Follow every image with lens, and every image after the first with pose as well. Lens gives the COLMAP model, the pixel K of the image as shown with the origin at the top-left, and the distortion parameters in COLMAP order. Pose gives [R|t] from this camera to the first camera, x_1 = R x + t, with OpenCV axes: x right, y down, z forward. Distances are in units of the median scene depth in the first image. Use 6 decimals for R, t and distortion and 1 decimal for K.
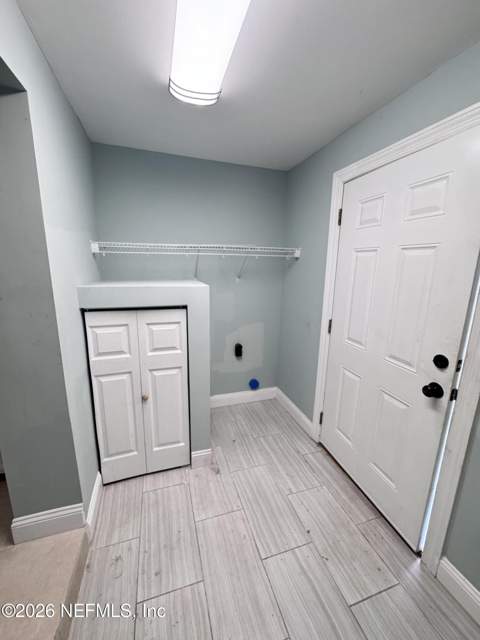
lens RADIAL K [[258.8, 0, 240.0], [0, 258.8, 320.0], [0, 0, 1]] dist [-0.000398, 0.000196]
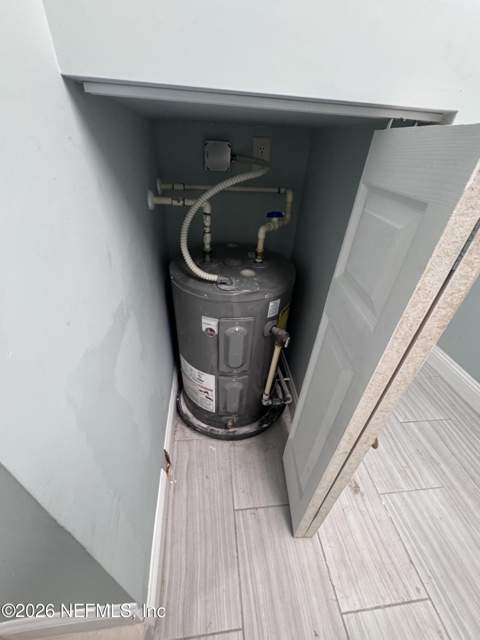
lens RADIAL K [[258.8, 0, 240.0], [0, 258.8, 320.0], [0, 0, 1]] dist [-0.000398, 0.000196]
pose [[0.981008, 0.139425, -0.134848, -0.363887], [-0.077165, 0.918356, 0.388160, 0.049616], [0.177958, -0.370382, 0.911673, 0.666642]]
